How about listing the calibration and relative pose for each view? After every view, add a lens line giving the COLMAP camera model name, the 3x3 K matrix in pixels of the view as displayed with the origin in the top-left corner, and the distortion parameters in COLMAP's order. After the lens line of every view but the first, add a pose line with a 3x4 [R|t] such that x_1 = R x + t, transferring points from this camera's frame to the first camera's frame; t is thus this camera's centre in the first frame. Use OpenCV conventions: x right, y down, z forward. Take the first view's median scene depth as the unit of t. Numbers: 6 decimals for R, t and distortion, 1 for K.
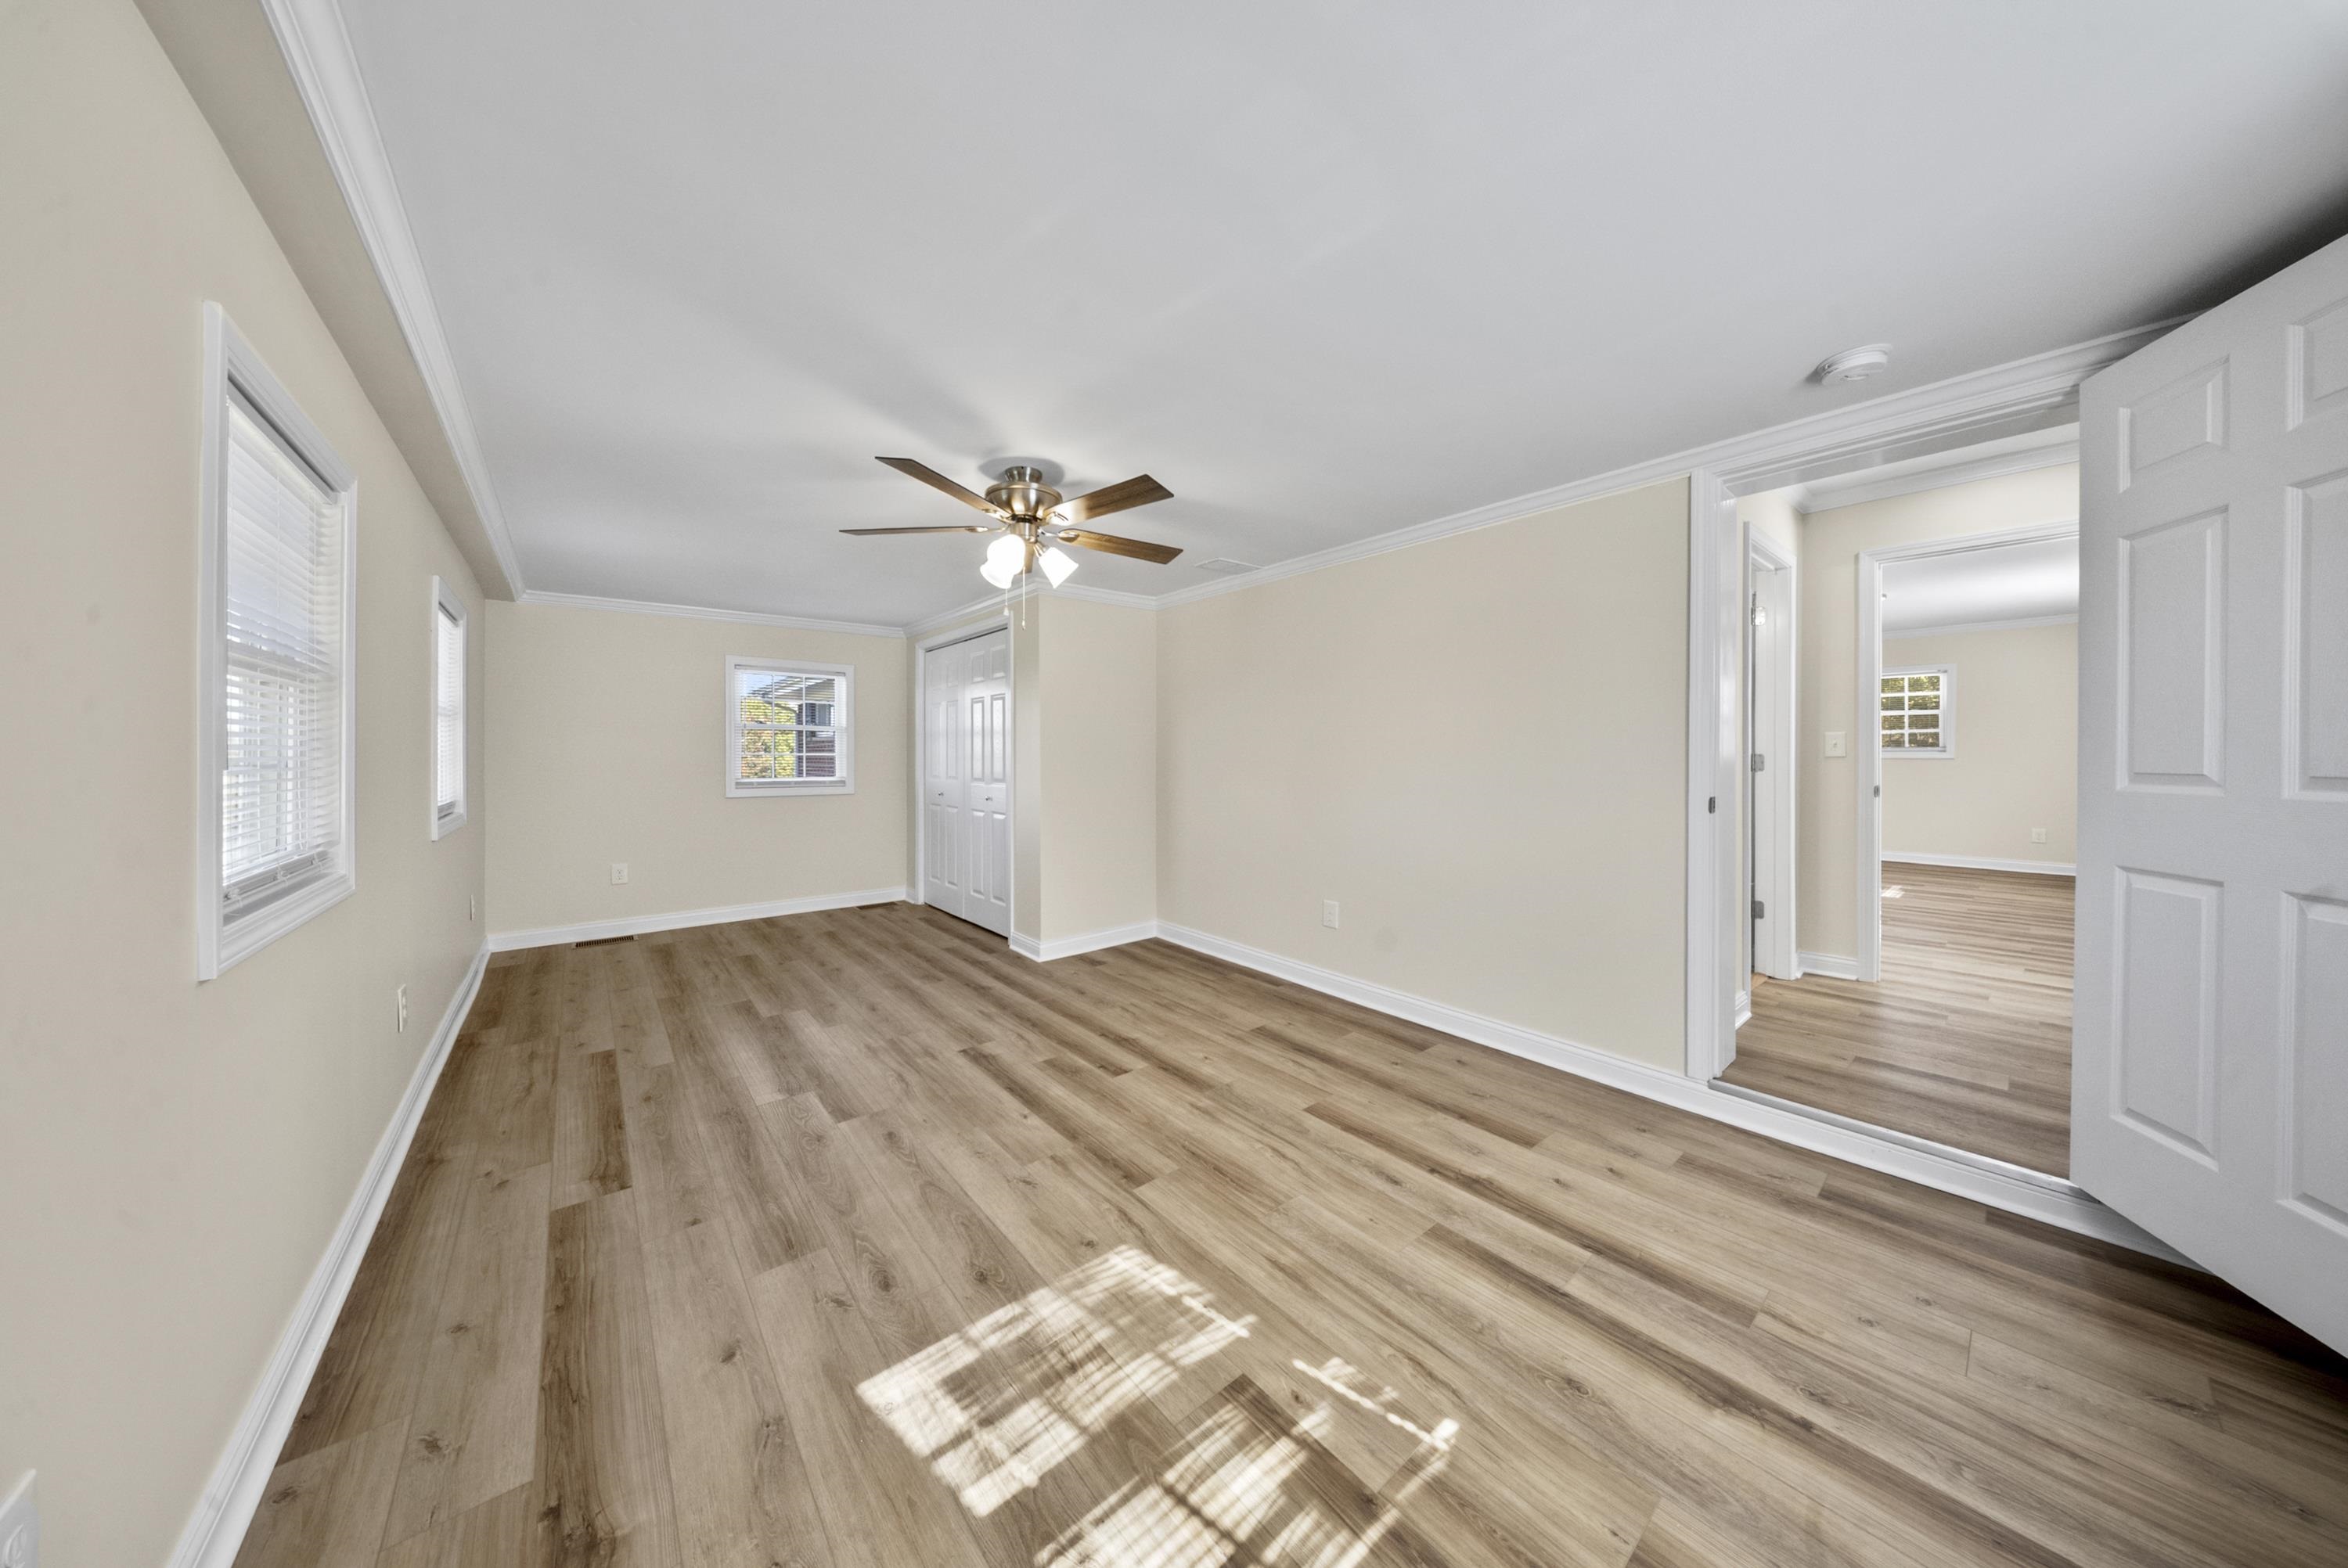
lens RADIAL K [[702.4, 0, 1177.8], [0, 702.4, 764.4], [0, 0, 1]] dist [0.000429, -0.000066]
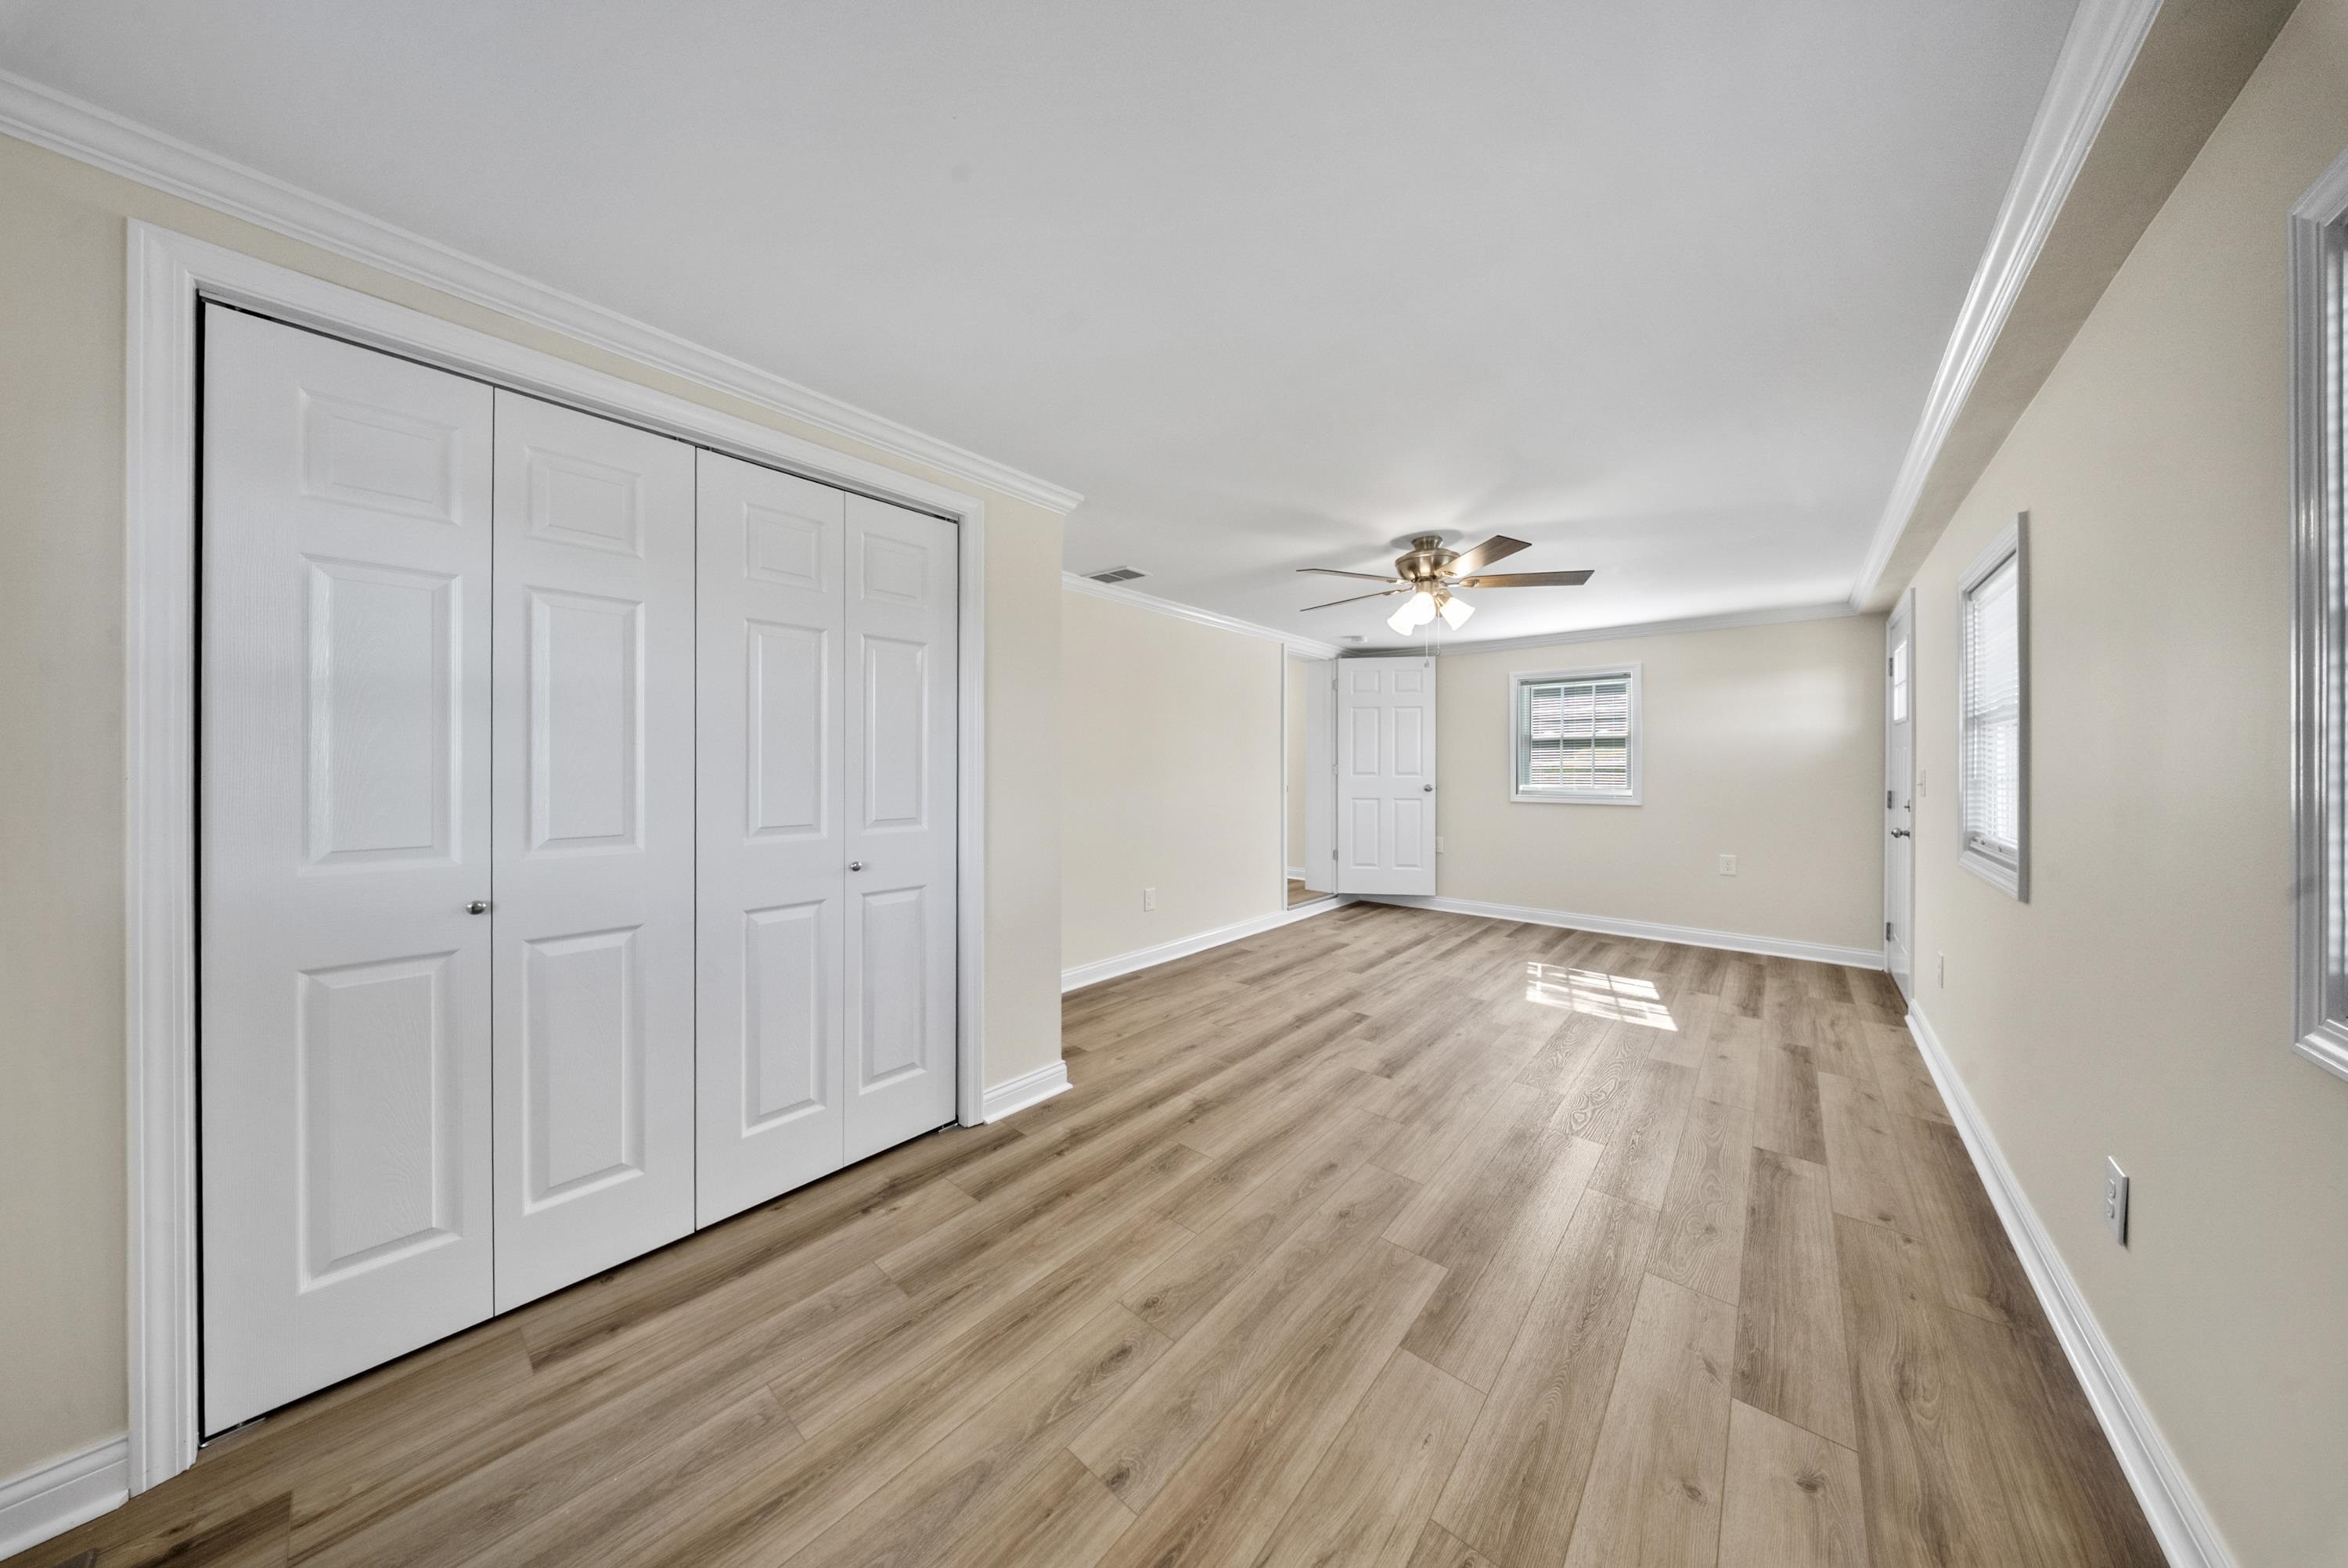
lens RADIAL K [[702.4, 0, 1177.8], [0, 702.4, 764.4], [0, 0, 1]] dist [0.000429, -0.000066]
pose [[-0.151170, -0.002519, 0.988505, -1.197750], [0.012753, 0.999909, 0.004498, -0.018935], [-0.988426, 0.013286, -0.151124, 1.419806]]
